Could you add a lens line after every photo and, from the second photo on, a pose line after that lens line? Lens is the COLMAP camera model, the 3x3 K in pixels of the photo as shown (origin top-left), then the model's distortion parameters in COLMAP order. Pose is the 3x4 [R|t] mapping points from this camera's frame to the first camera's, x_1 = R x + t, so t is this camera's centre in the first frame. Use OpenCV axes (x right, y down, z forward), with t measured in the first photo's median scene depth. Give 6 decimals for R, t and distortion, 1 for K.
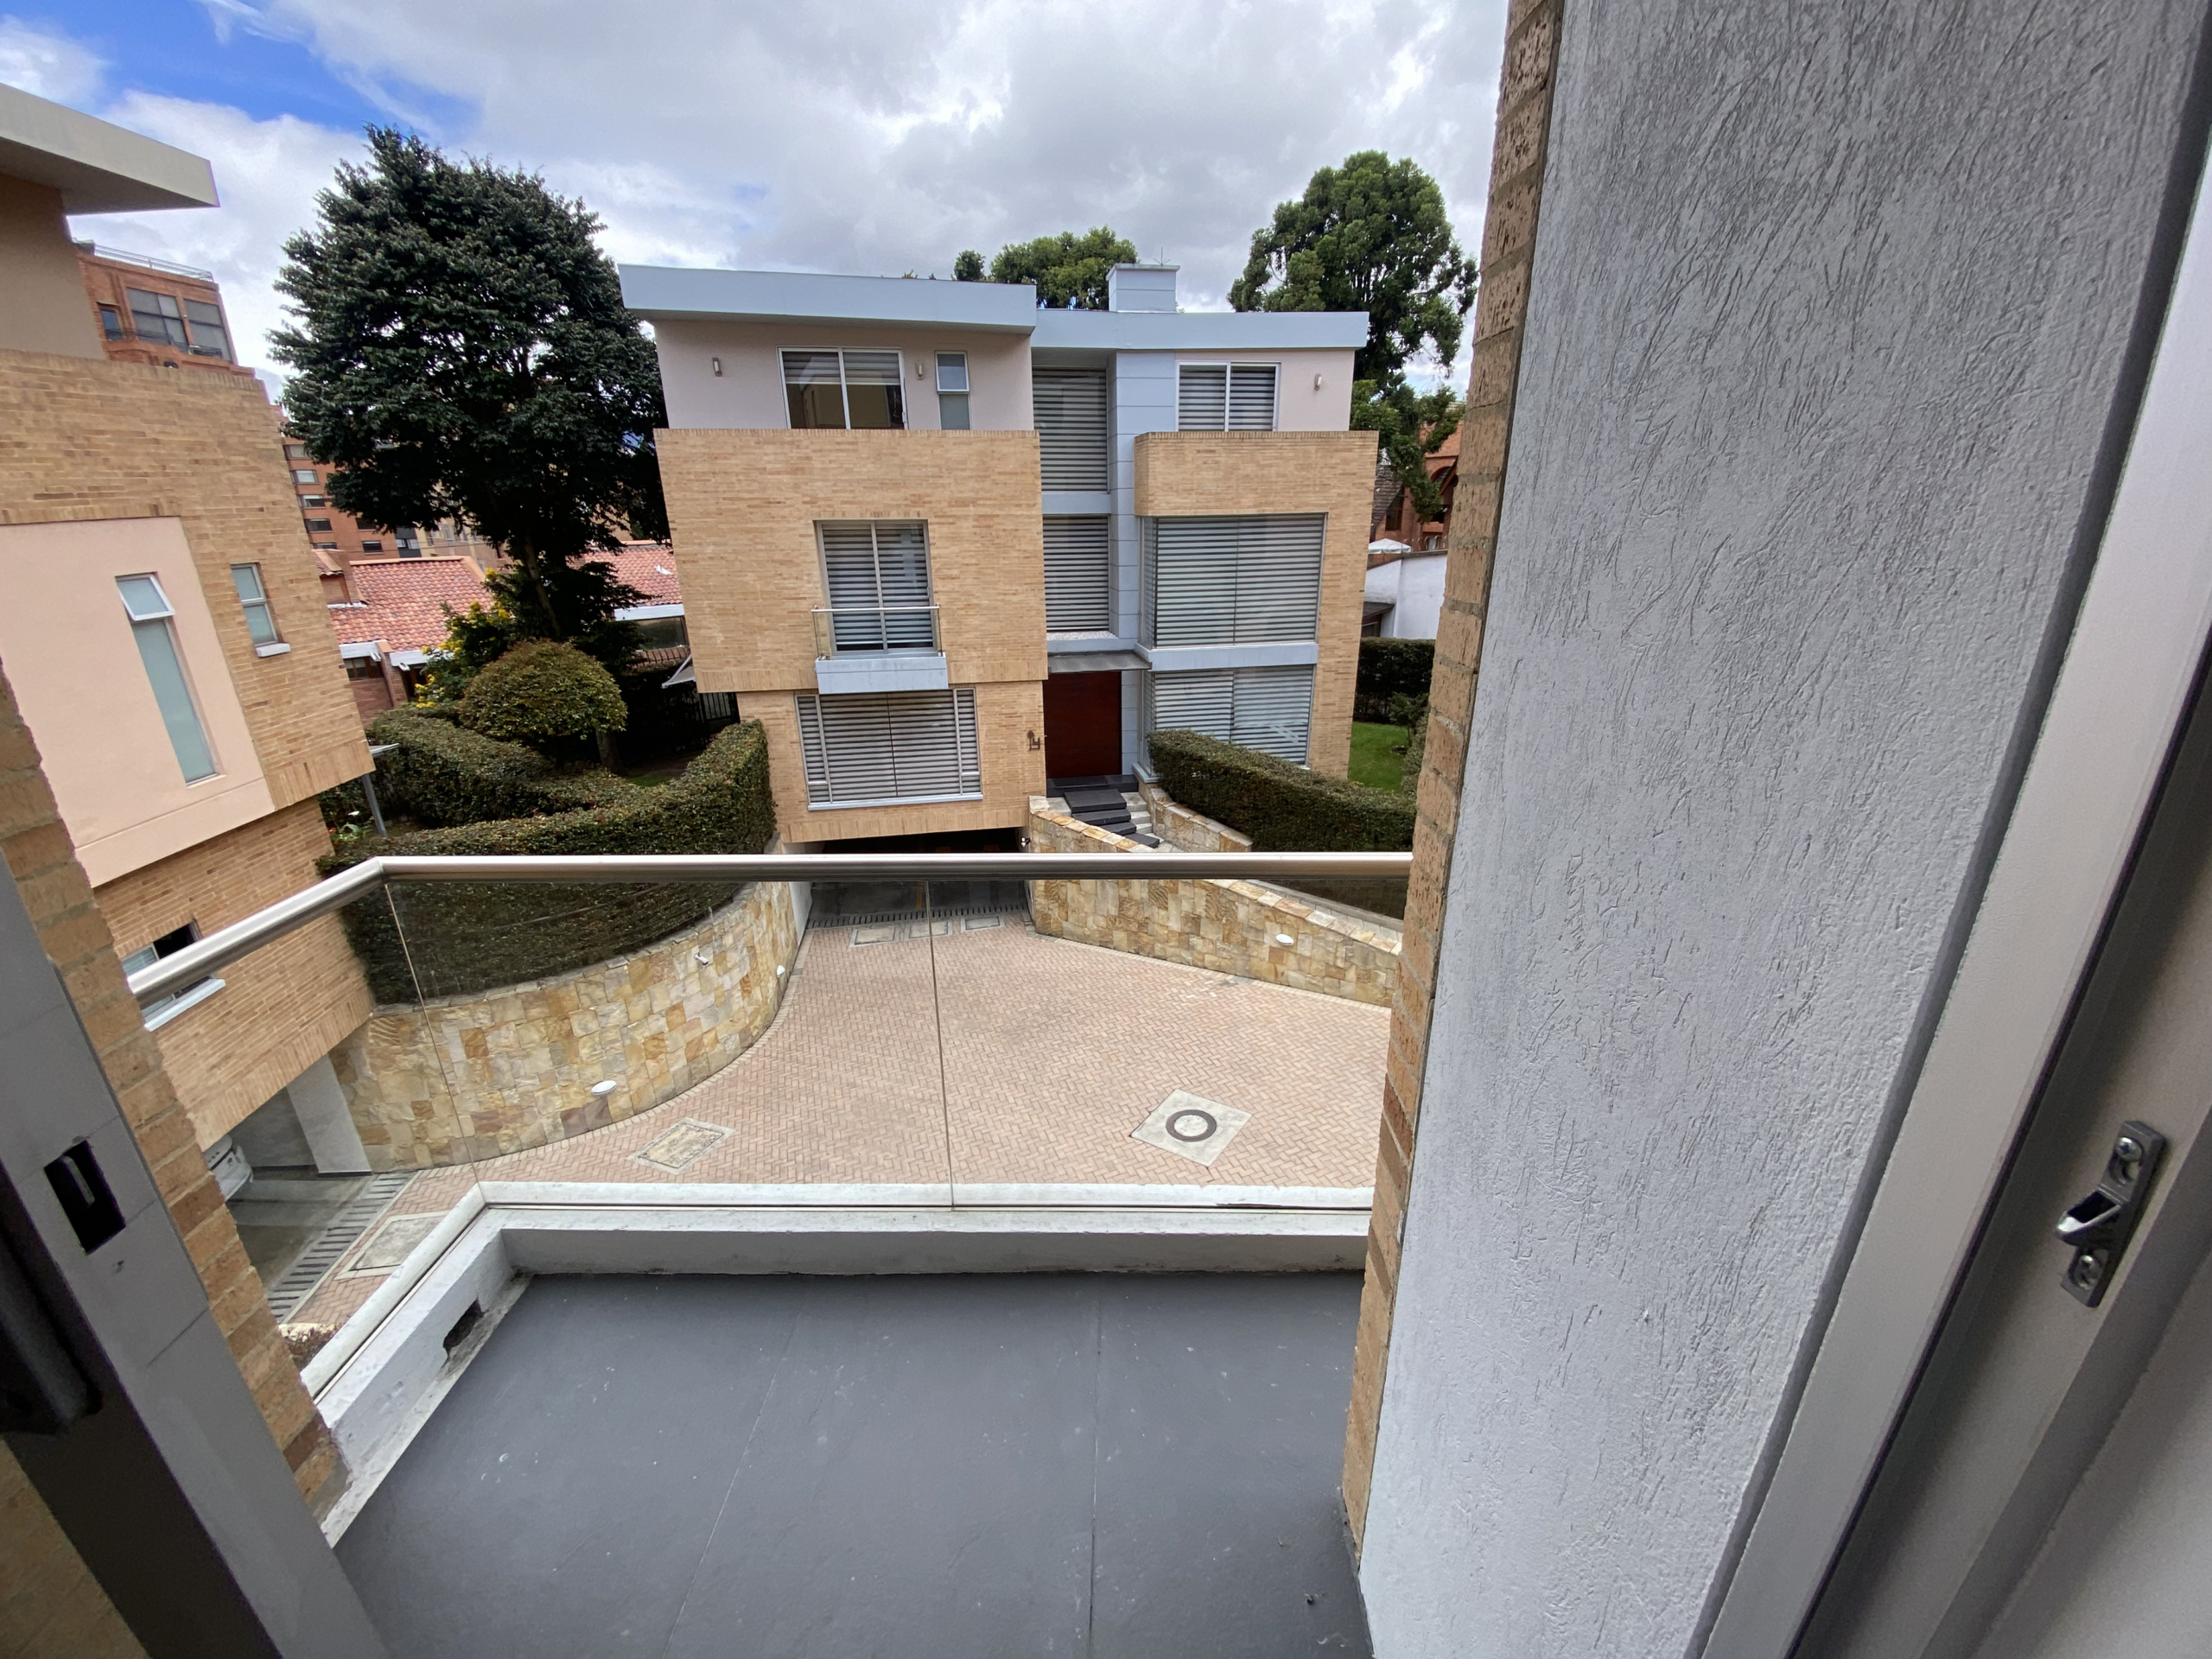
lens RADIAL K [[902.4, 0, 1114.2], [0, 902.4, 832.0], [0, 0, 1]] dist [-0.001763, -0.012041]
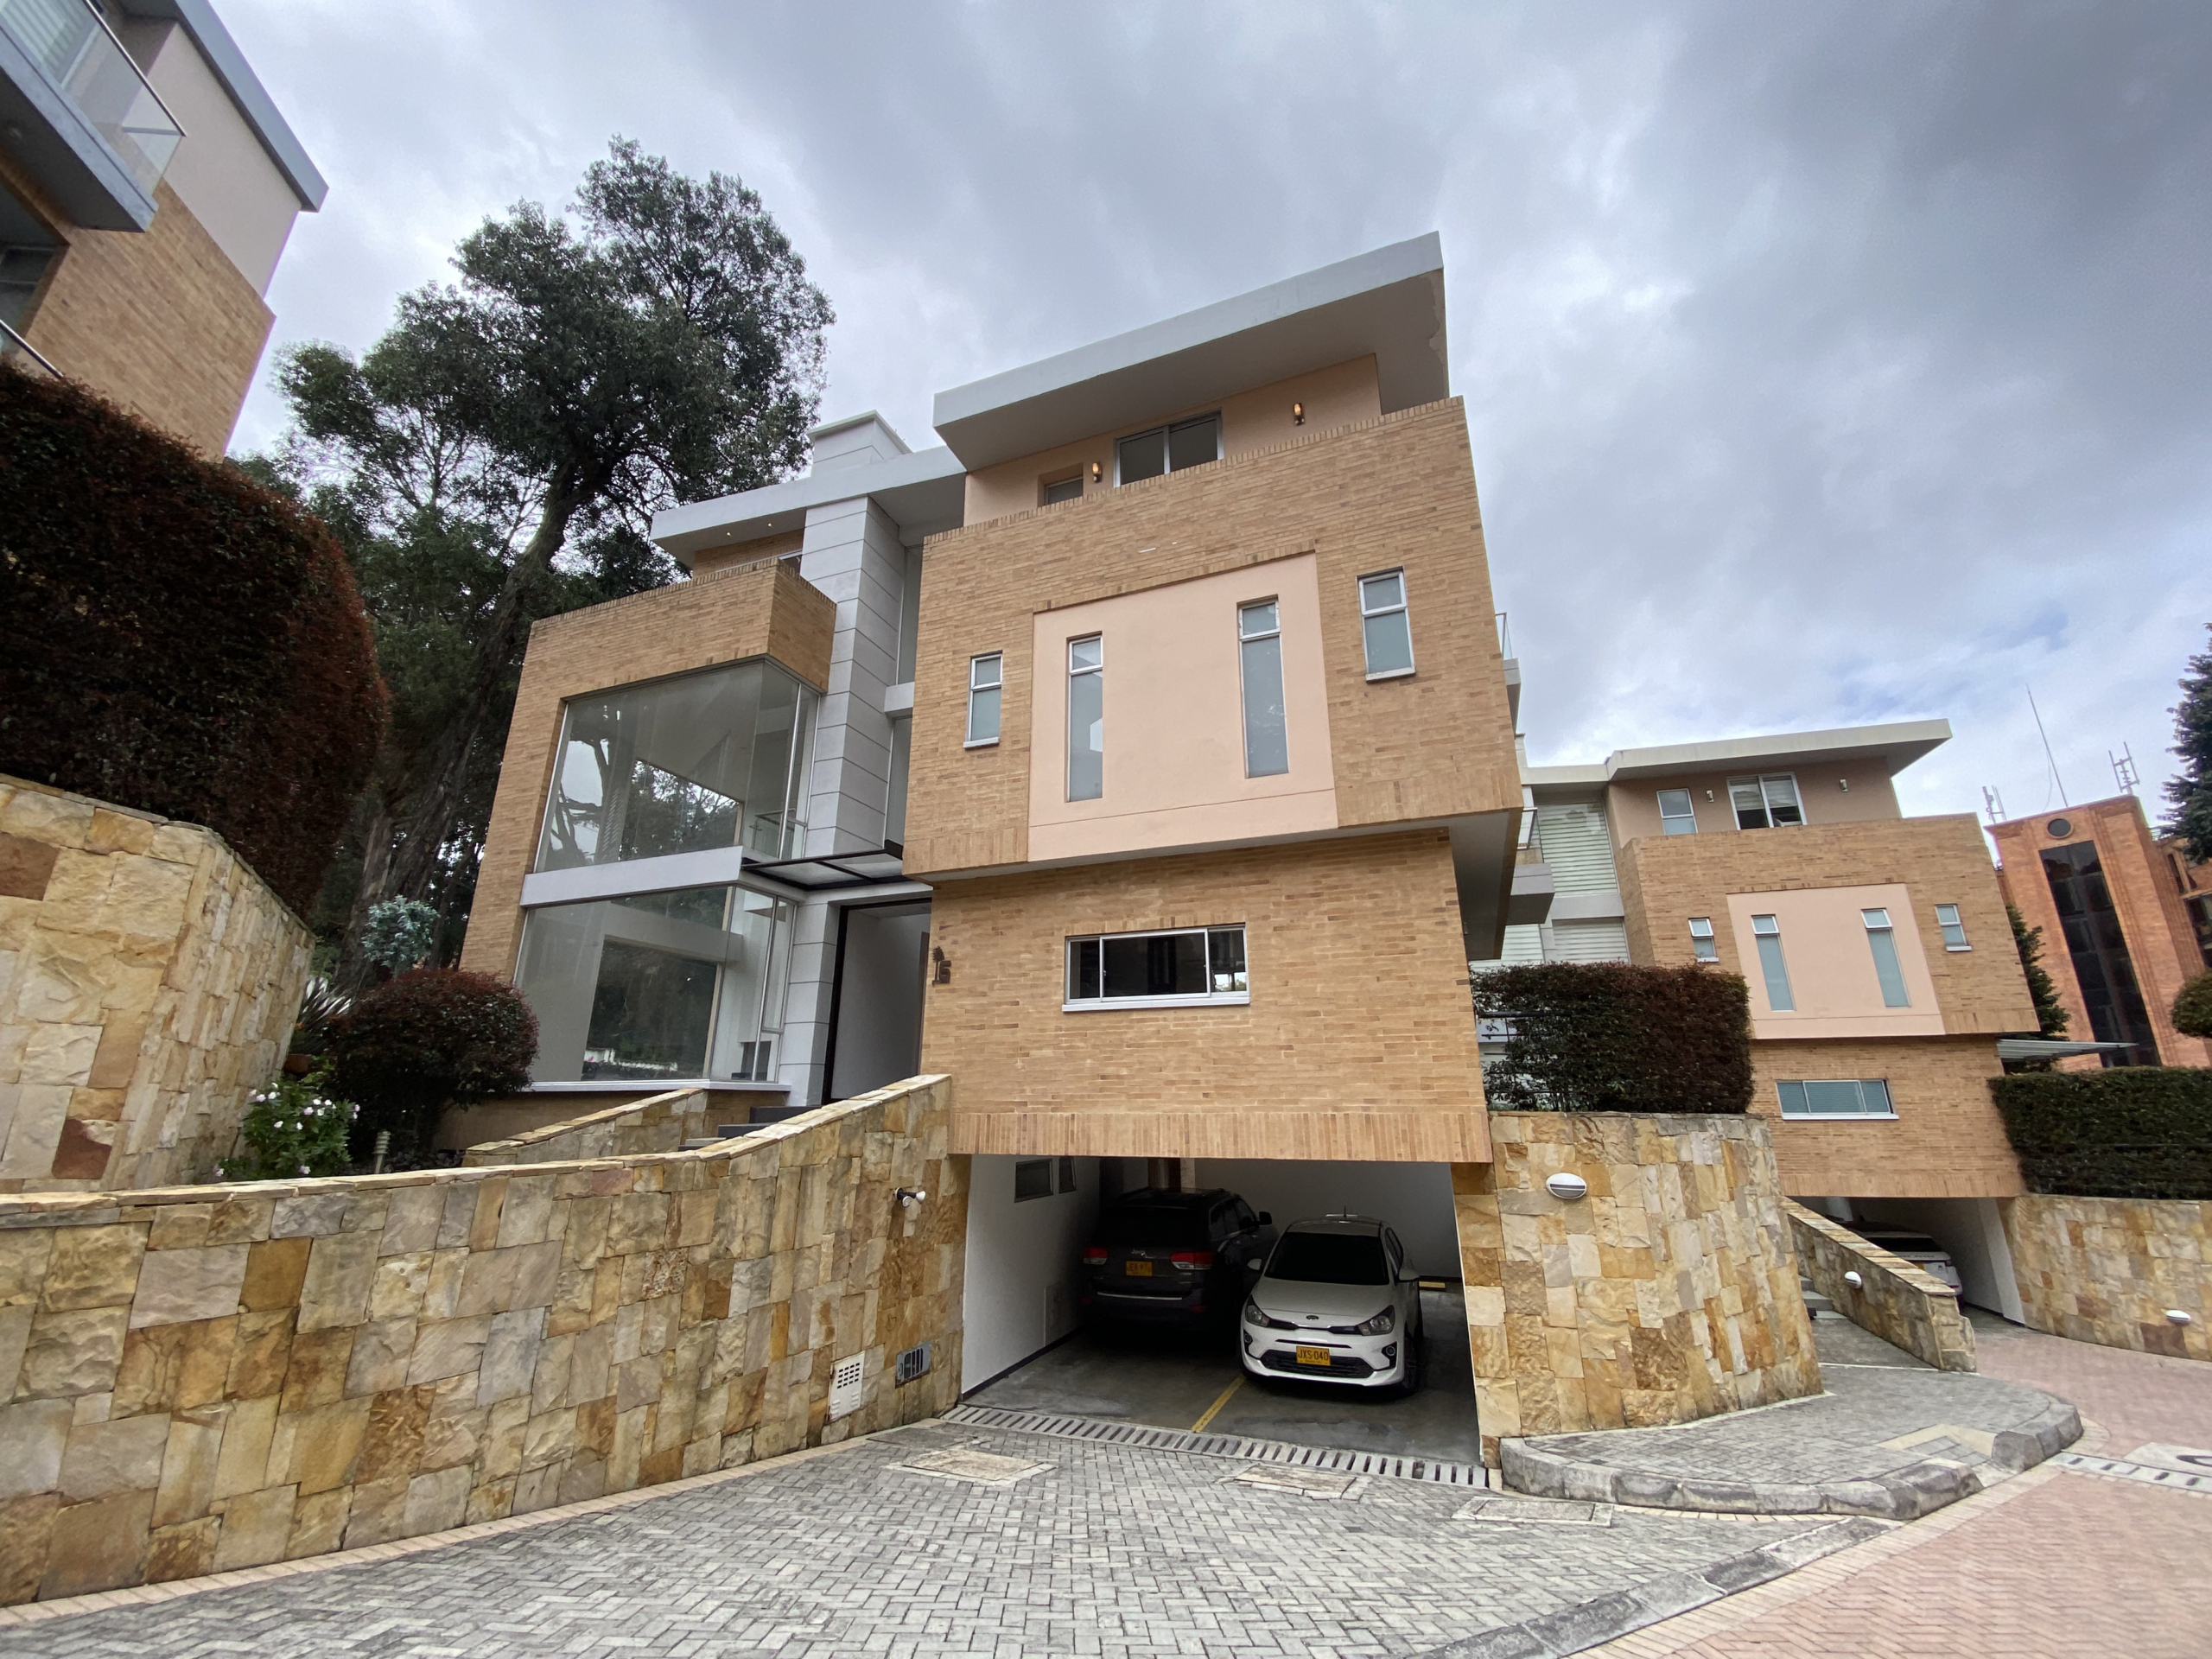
lens RADIAL K [[902.4, 0, 1096.5], [0, 902.4, 827.8], [0, 0, 1]] dist [-0.001763, -0.012041]
pose [[-0.372160, -0.274889, -0.886529, 0.806590], [-0.321774, 0.934115, -0.154566, 0.239282], [0.870608, 0.227738, -0.436092, 0.115929]]
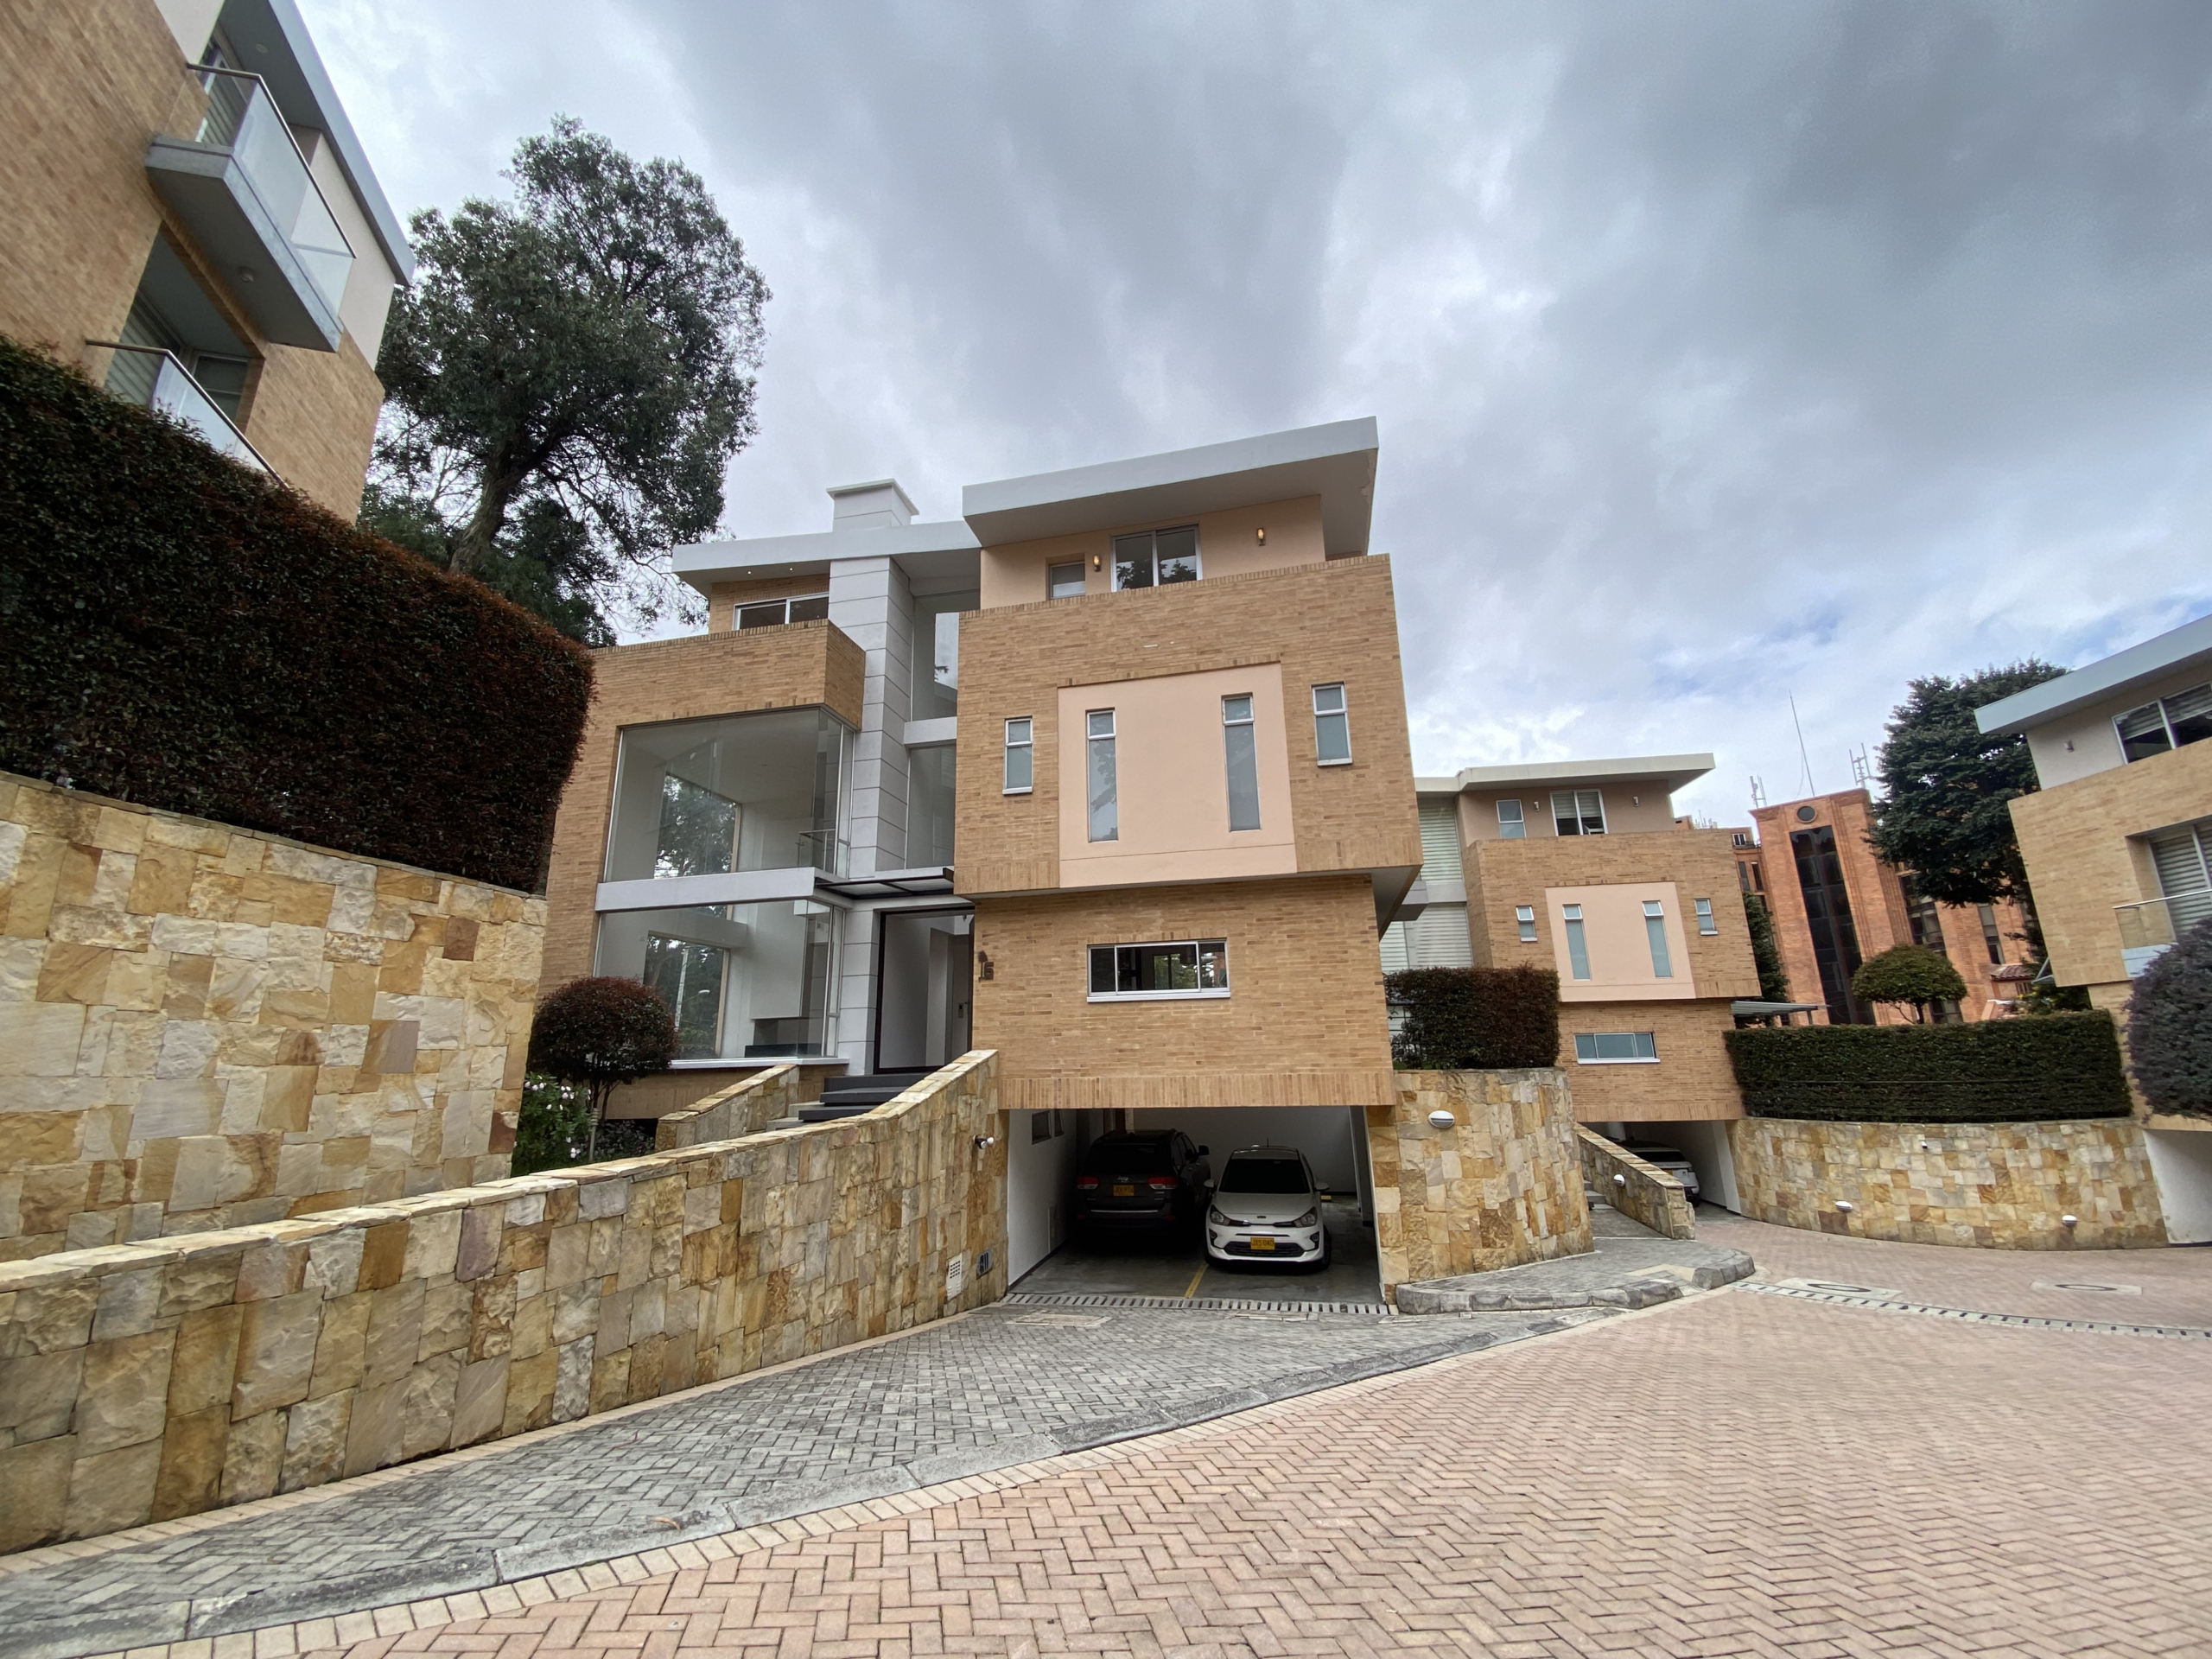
lens RADIAL K [[902.4, 0, 1094.7], [0, 902.4, 824.8], [0, 0, 1]] dist [-0.001763, -0.012041]
pose [[-0.230426, -0.234263, -0.944471, 1.022811], [-0.318151, 0.935385, -0.154389, 0.242038], [0.919611, 0.264909, -0.290068, 0.062772]]
